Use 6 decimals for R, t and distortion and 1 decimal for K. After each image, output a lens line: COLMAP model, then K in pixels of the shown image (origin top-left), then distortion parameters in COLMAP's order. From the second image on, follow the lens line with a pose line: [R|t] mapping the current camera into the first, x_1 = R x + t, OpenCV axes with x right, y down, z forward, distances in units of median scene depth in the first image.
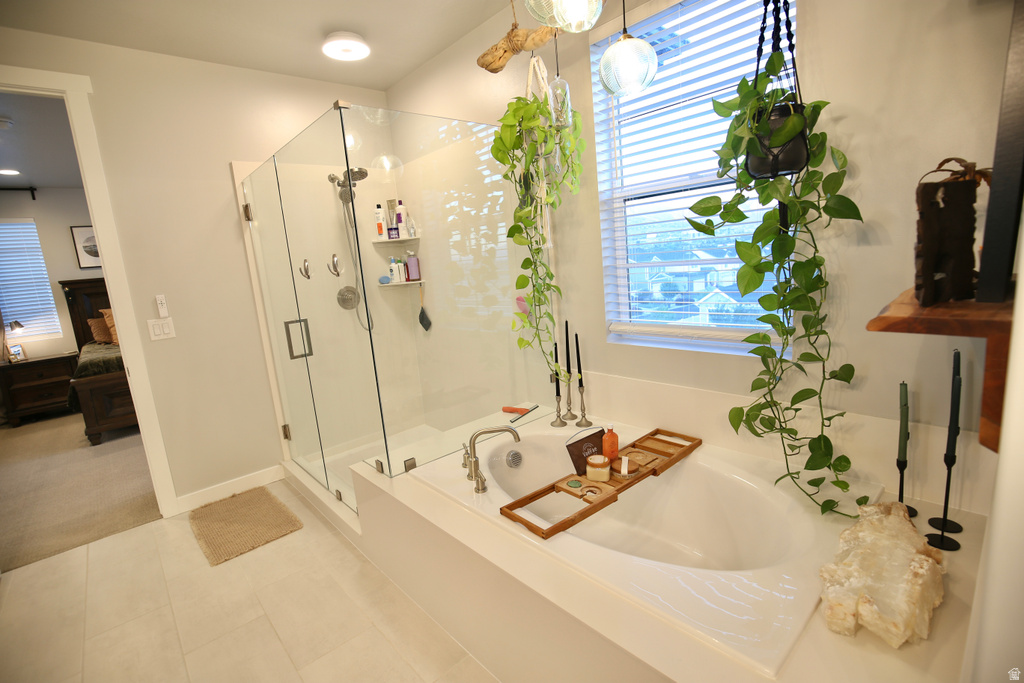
lens RADIAL K [[469.8, 0, 509.0], [0, 469.8, 340.6], [0, 0, 1]] dist [-0.035030, 0.006958]
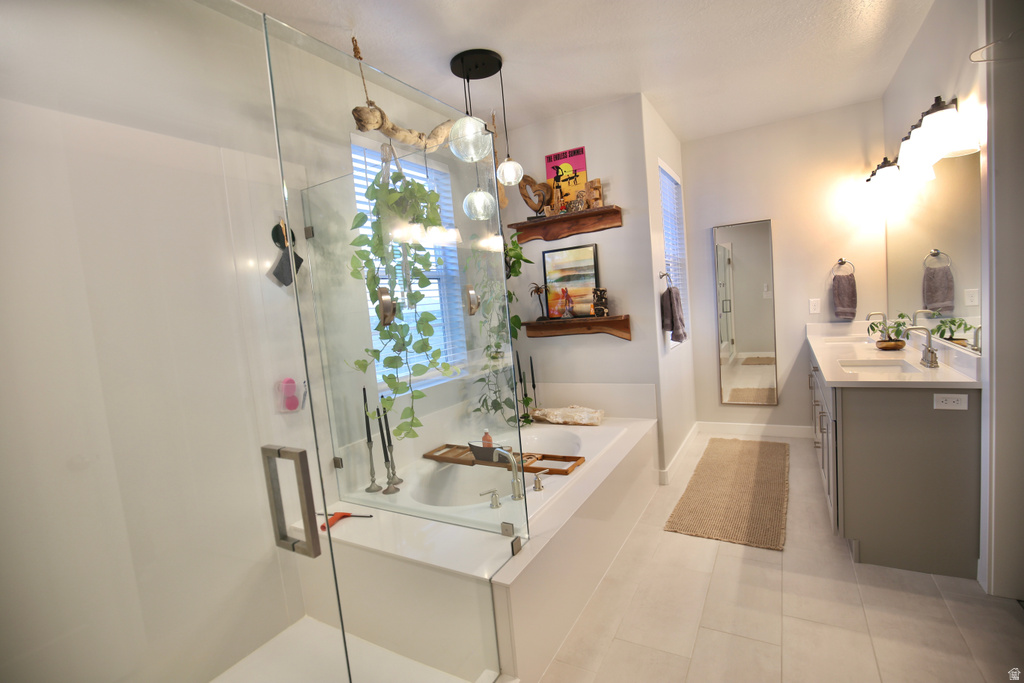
lens RADIAL K [[469.8, 0, 509.0], [0, 469.8, 340.6], [0, 0, 1]] dist [-0.035030, 0.006958]
pose [[-0.298728, 0.052409, 0.952898, -1.863828], [0.292936, 0.955324, 0.039291, -0.174490], [-0.908267, 0.290876, -0.300735, 2.024831]]
